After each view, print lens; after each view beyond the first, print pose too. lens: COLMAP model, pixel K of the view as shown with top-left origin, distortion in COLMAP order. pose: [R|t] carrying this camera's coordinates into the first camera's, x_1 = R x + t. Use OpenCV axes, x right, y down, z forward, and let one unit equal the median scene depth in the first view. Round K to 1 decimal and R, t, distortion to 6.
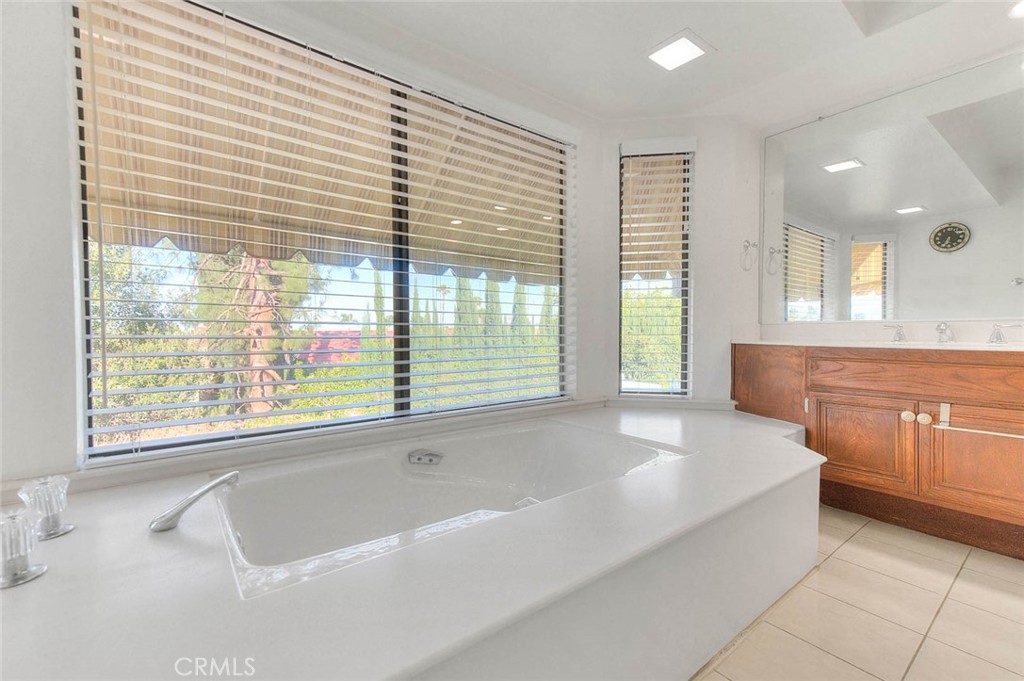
lens RADIAL K [[415.2, 0, 512.1], [0, 415.2, 342.1], [0, 0, 1]] dist [0.003803, 0.000401]
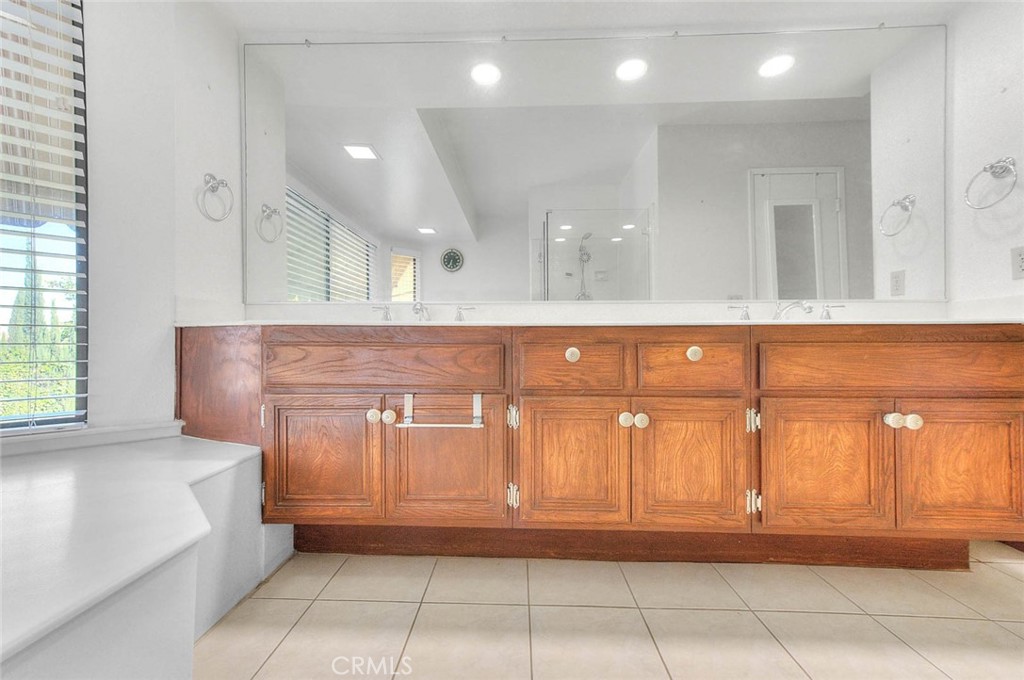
lens RADIAL K [[415.2, 0, 509.3], [0, 415.2, 340.6], [0, 0, 1]] dist [0.003803, 0.000401]
pose [[0.601717, 0.006125, 0.798686, 0.441657], [0.010574, 0.999822, -0.015634, 0.050698], [-0.798639, 0.017853, 0.601545, 0.314450]]
